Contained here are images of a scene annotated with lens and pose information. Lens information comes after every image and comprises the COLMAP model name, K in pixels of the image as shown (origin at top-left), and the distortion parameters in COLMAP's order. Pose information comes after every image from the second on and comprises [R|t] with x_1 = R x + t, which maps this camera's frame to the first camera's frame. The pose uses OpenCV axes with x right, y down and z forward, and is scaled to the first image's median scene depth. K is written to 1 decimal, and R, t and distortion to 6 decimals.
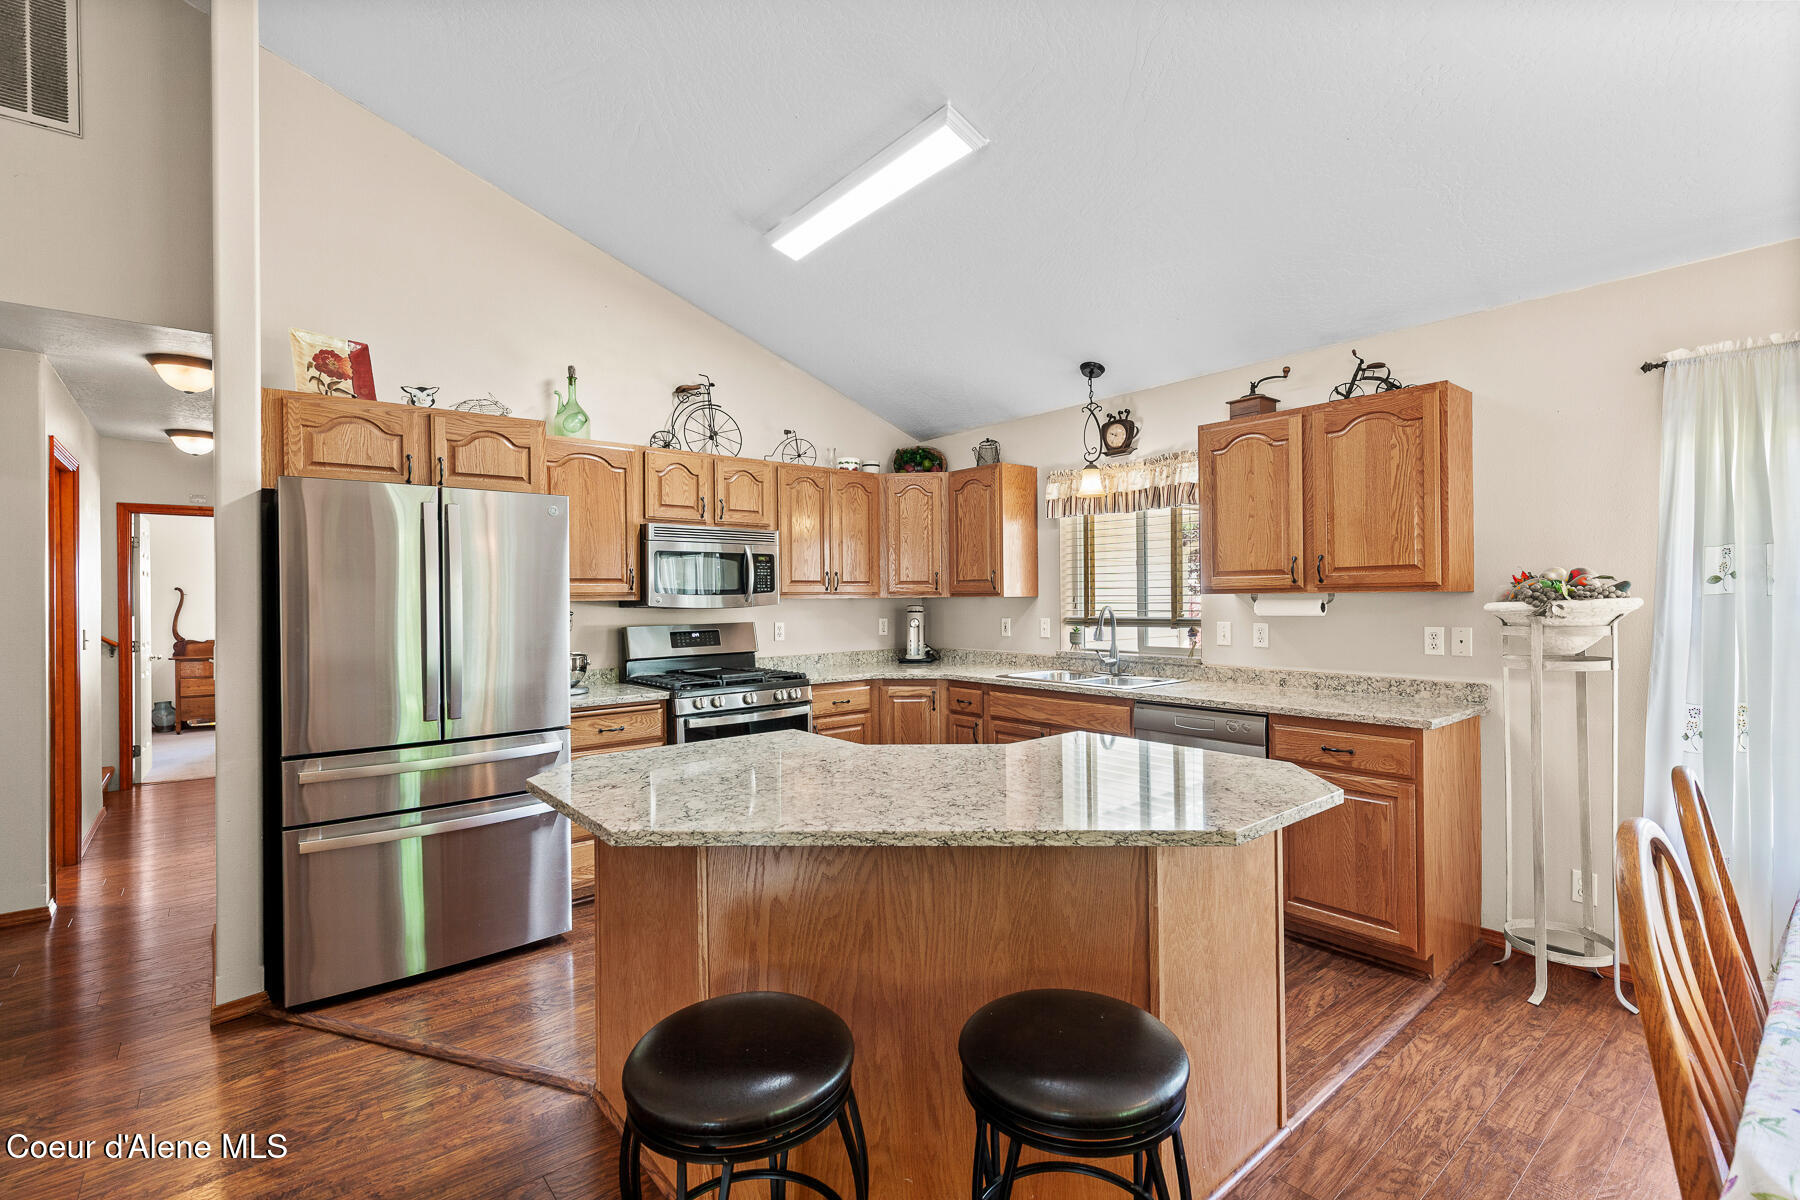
lens RADIAL K [[815.5, 0, 905.8], [0, 815.5, 598.4], [0, 0, 1]] dist [0.011325, -0.004286]
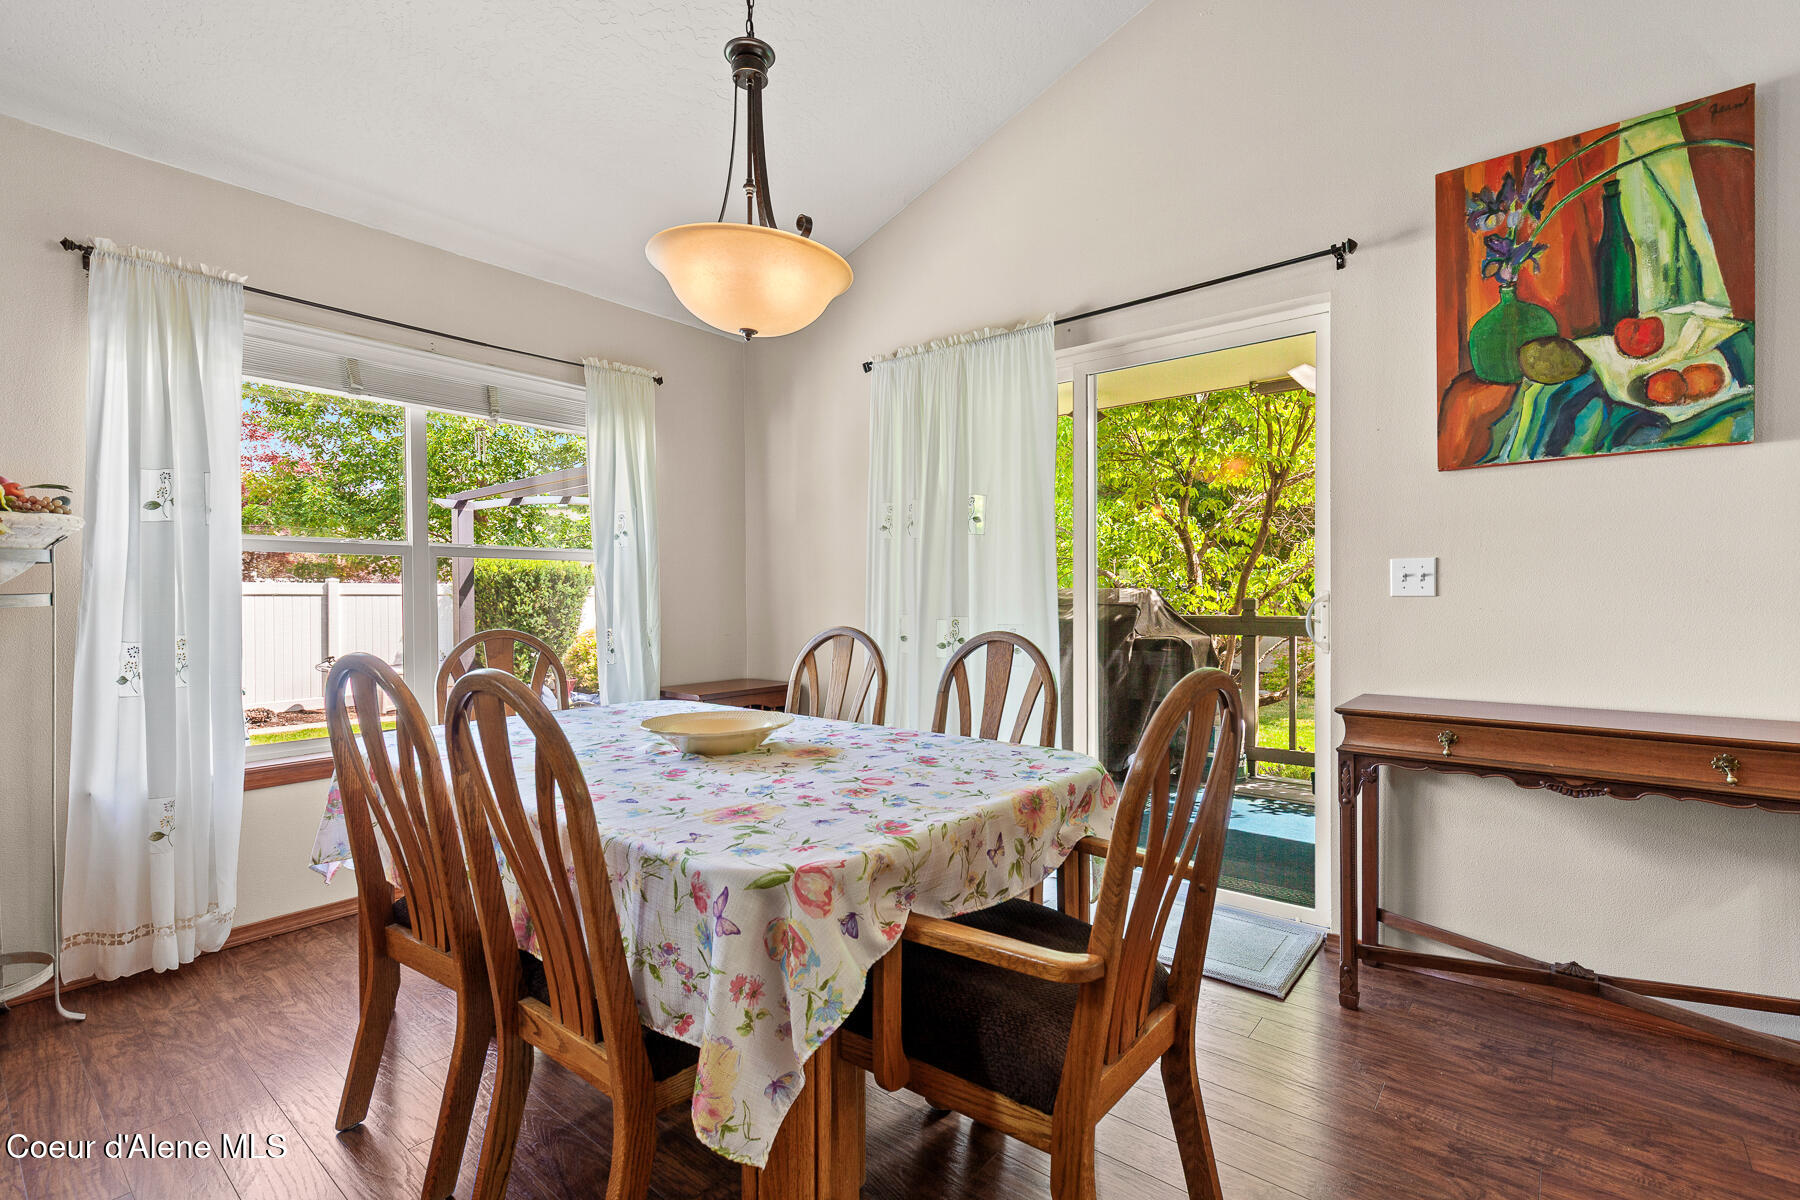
lens RADIAL K [[815.5, 0, 911.3], [0, 815.5, 611.6], [0, 0, 1]] dist [0.011325, -0.004286]
pose [[-0.194707, -0.009011, 0.980820, -0.061427], [0.006516, 0.999924, 0.010480, 0.064374], [-0.980840, 0.008431, -0.194633, 0.238536]]
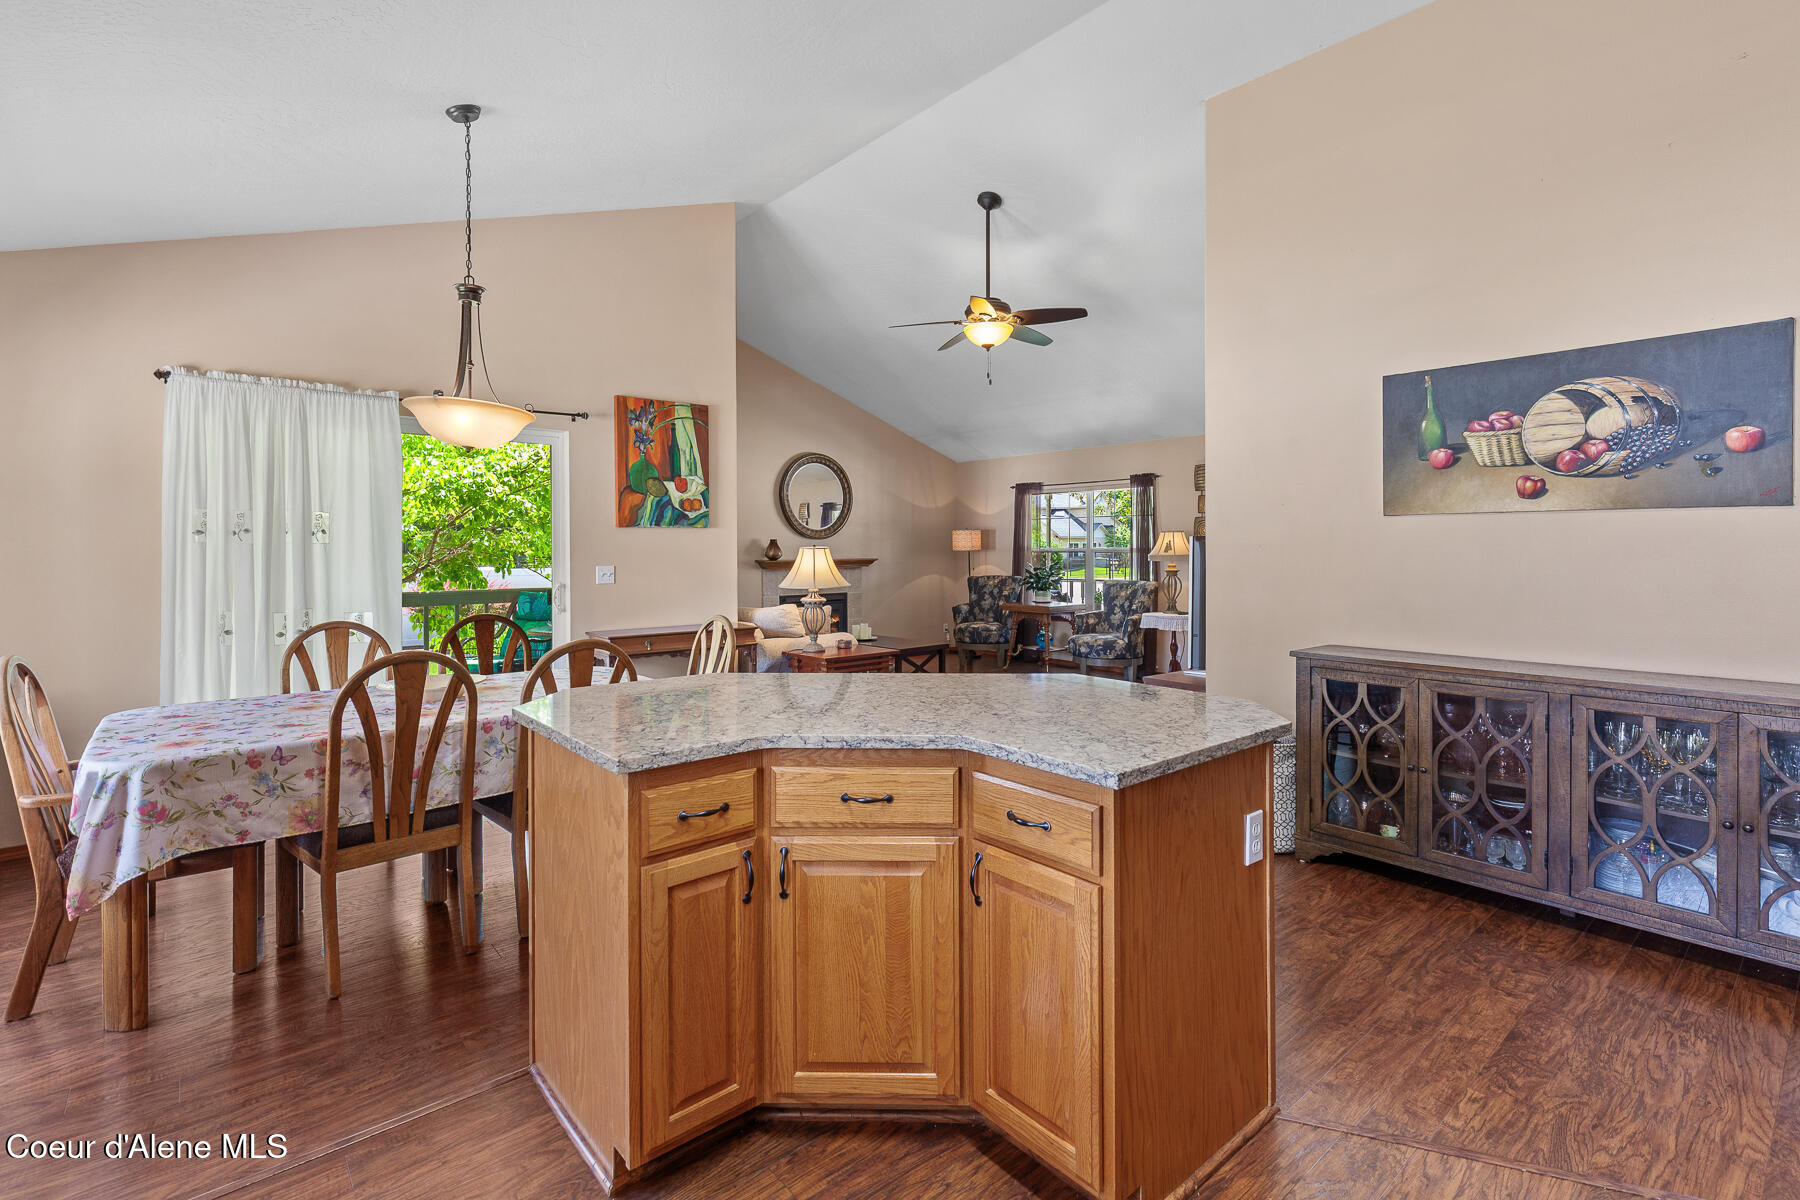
lens RADIAL K [[815.5, 0, 899.7], [0, 815.5, 554.6], [0, 0, 1]] dist [0.011325, -0.004286]
pose [[-0.999882, 0.010033, -0.011616, 0.012182], [0.009948, 0.999923, 0.007422, 0.008051], [0.011690, 0.007305, -0.999905, 1.092234]]
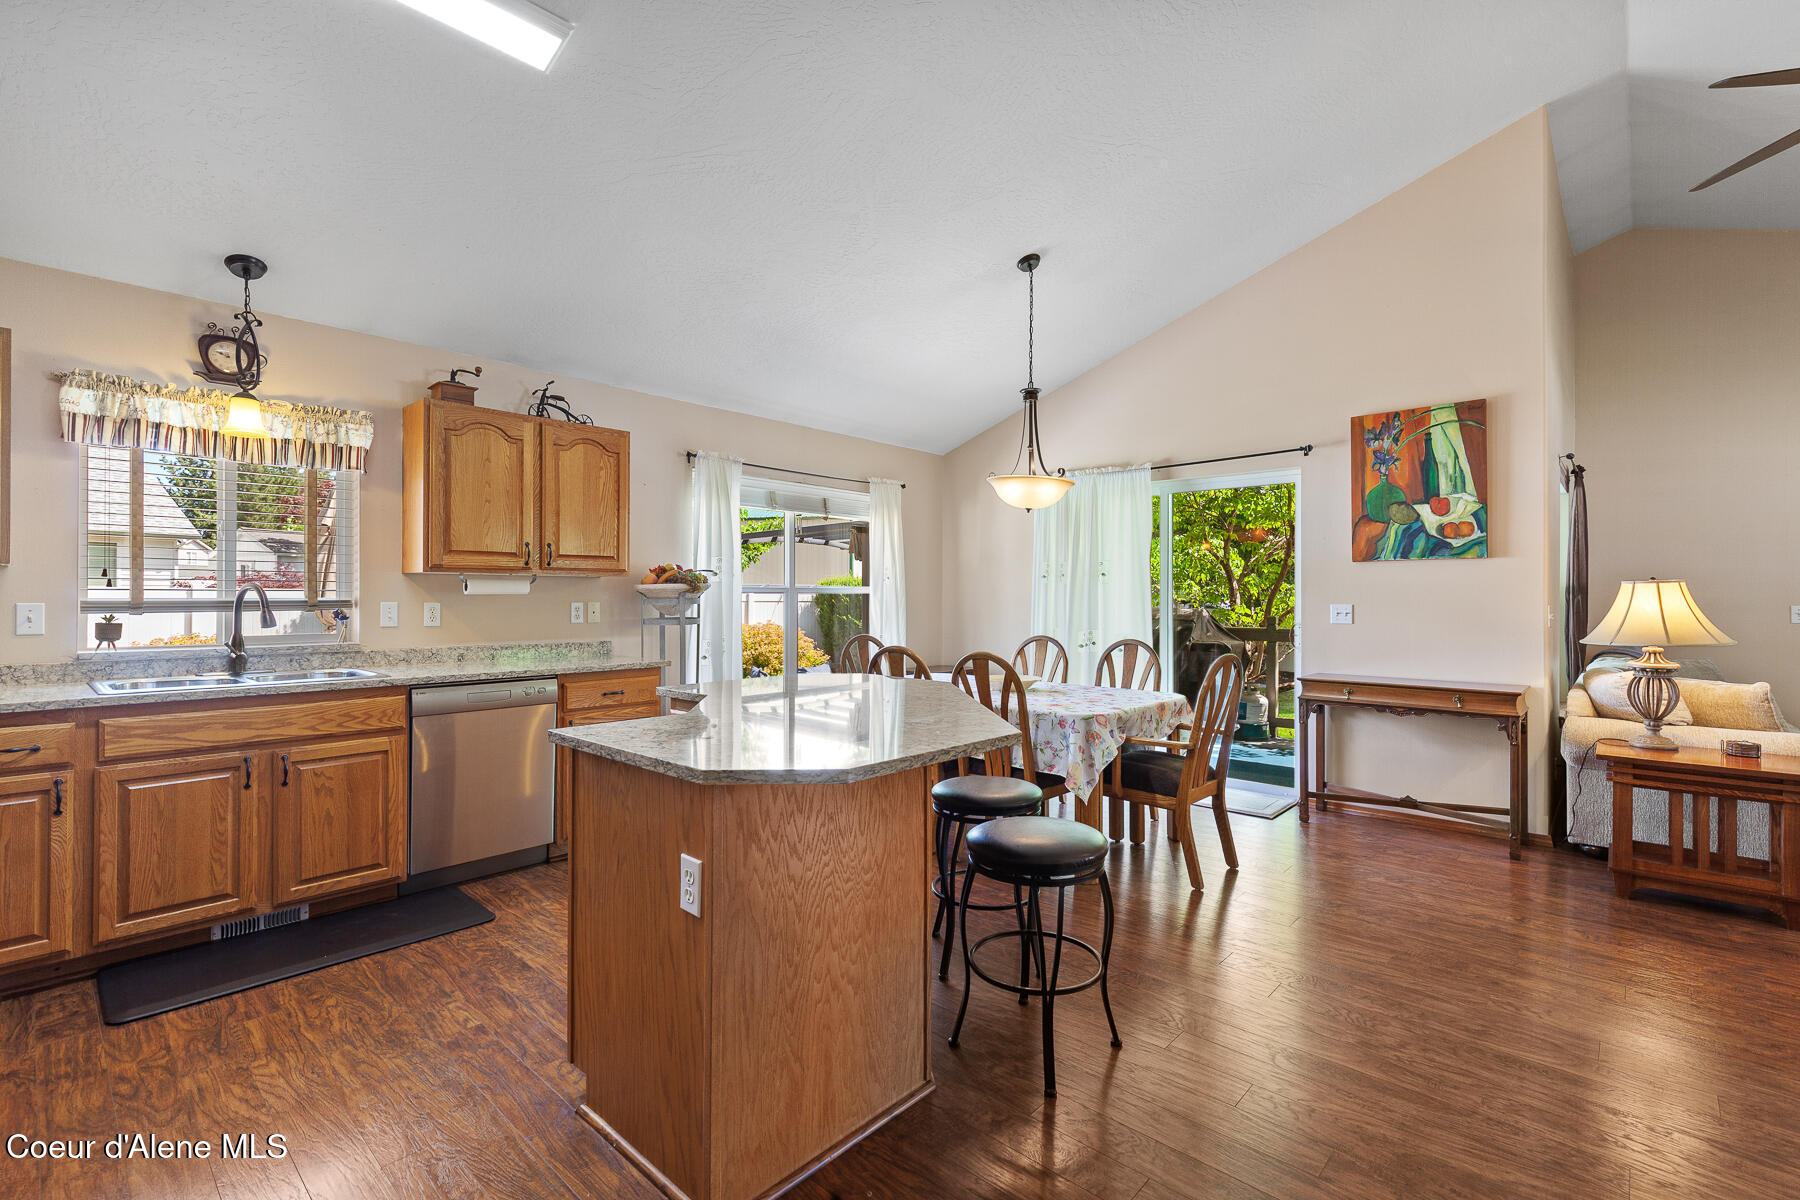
lens RADIAL K [[815.5, 0, 891.4], [0, 815.5, 605.5], [0, 0, 1]] dist [0.011325, -0.004286]
pose [[-0.124217, -0.002147, 0.992253, -0.677680], [-0.001318, 0.999997, 0.001998, 0.032310], [-0.992254, -0.001060, -0.124219, 0.577477]]
